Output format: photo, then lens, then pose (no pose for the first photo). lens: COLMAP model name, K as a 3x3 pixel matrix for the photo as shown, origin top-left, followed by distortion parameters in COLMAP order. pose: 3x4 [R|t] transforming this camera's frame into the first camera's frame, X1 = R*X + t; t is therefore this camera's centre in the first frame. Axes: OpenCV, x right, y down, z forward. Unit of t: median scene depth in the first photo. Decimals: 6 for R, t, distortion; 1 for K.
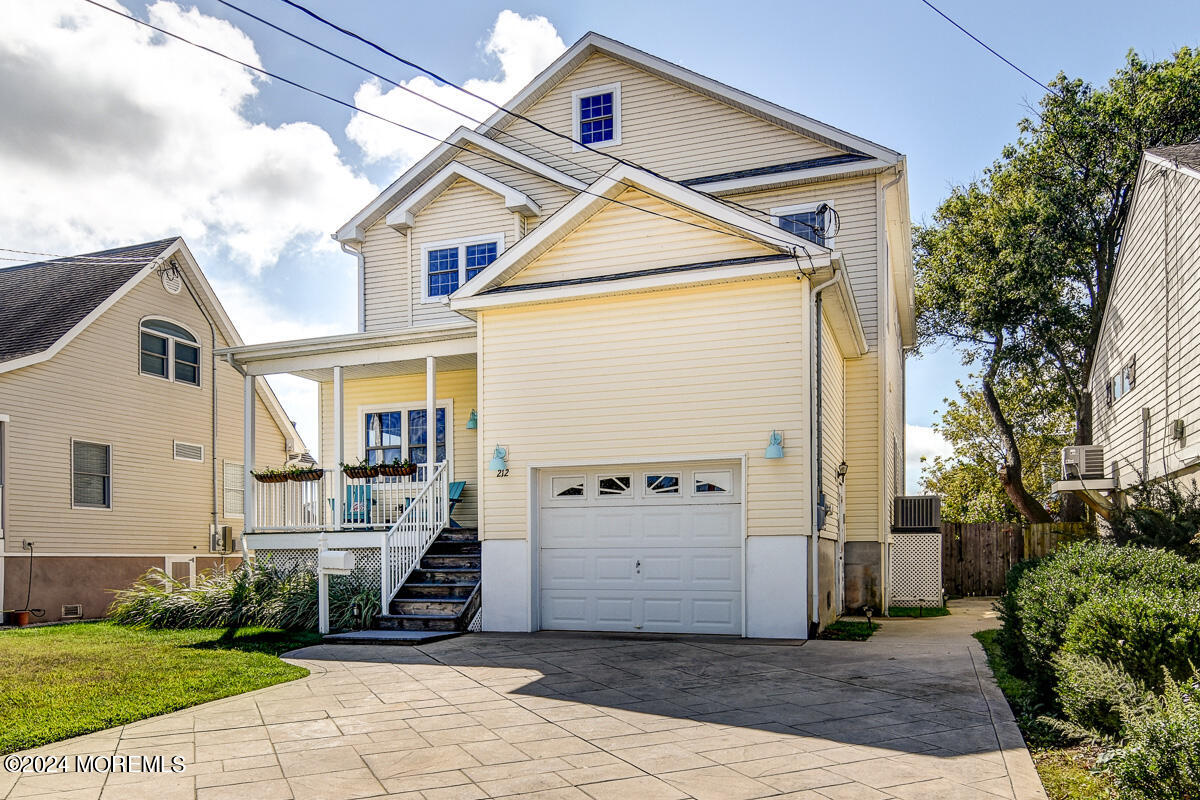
lens RADIAL K [[539.2, 0, 600.3], [0, 539.2, 371.7], [0, 0, 1]] dist [-0.000224, -0.000282]
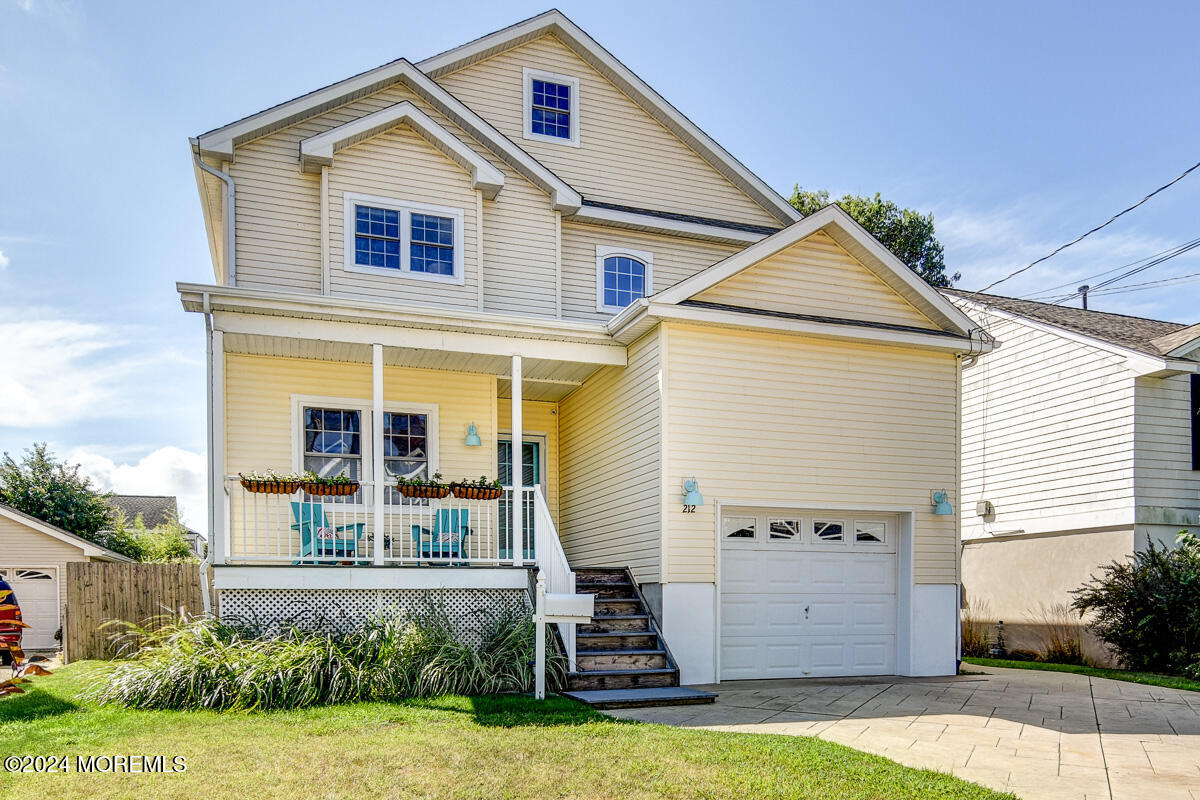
lens RADIAL K [[589.3, 0, 597.8], [0, 589.3, 409.4], [0, 0, 1]] dist [-0.000551, -0.000838]
pose [[0.893185, 0.143690, 0.426115, -0.754144], [-0.149949, 0.988511, -0.019025, 0.066496], [-0.423953, -0.046903, 0.904469, 0.187858]]
